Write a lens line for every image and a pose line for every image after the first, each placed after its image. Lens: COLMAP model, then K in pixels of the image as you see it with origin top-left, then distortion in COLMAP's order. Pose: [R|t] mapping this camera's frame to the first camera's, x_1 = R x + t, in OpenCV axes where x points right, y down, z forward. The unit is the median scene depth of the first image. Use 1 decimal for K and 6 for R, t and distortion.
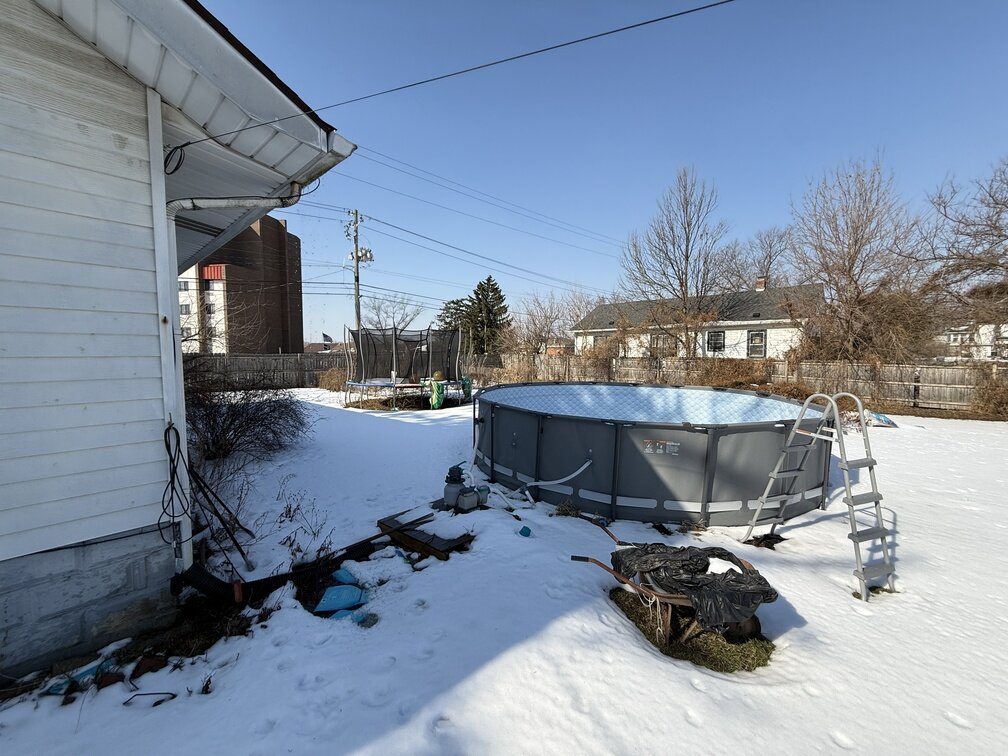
lens RADIAL K [[400.7, 0, 501.1], [0, 400.7, 379.0], [0, 0, 1]] dist [0.001244, 0.000383]
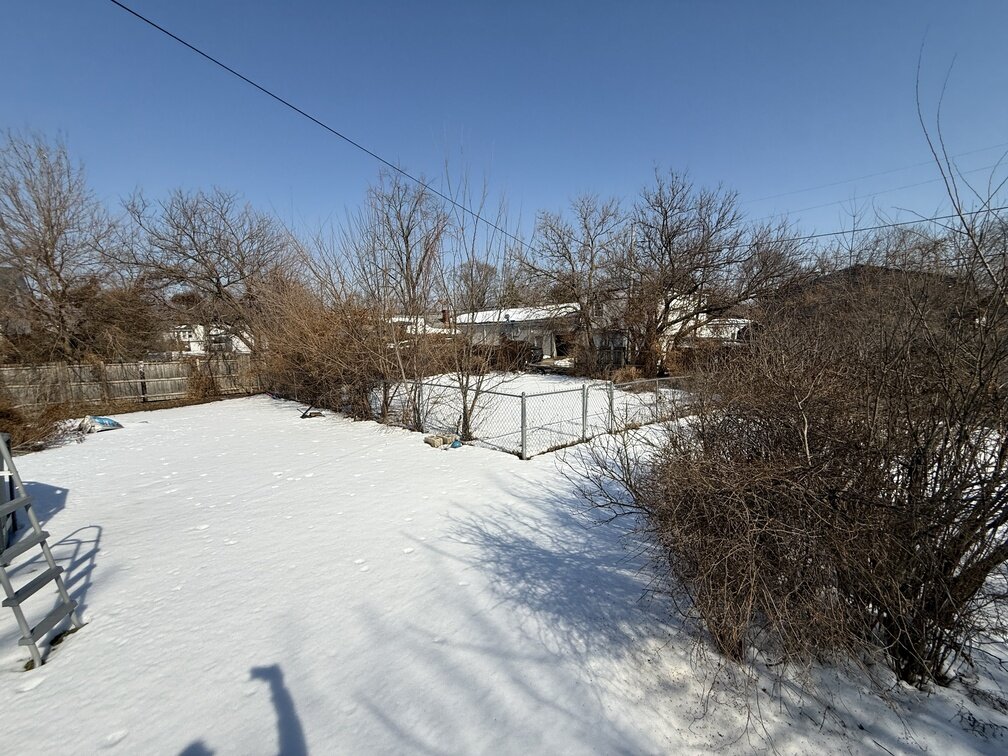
lens RADIAL K [[400.7, 0, 501.4], [0, 400.7, 378.5], [0, 0, 1]] dist [0.001244, 0.000383]
pose [[0.057018, -0.100096, 0.993343, 0.052791], [0.089971, 0.991428, 0.094738, -0.011166], [-0.994311, 0.083970, 0.065535, -0.020918]]
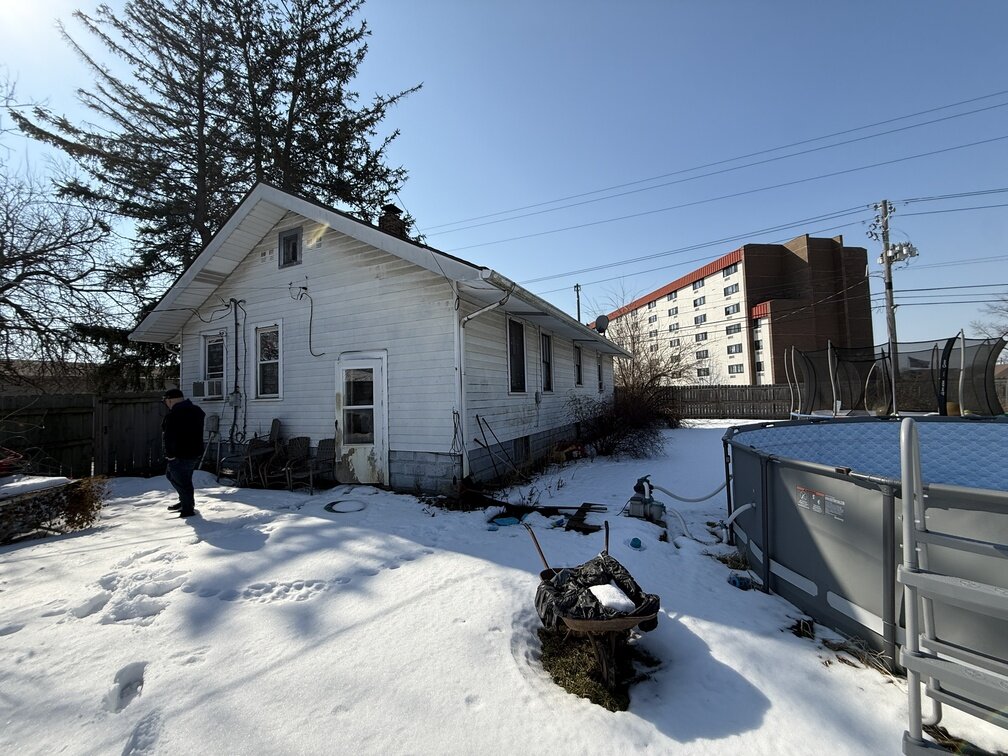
lens RADIAL K [[400.7, 0, 501.9], [0, 400.7, 379.5], [0, 0, 1]] dist [0.001244, 0.000383]
pose [[0.296297, -0.043247, -0.954116, 0.335399], [-0.034938, 0.997815, -0.056078, 0.009640], [0.954457, 0.049950, 0.294138, 0.118117]]
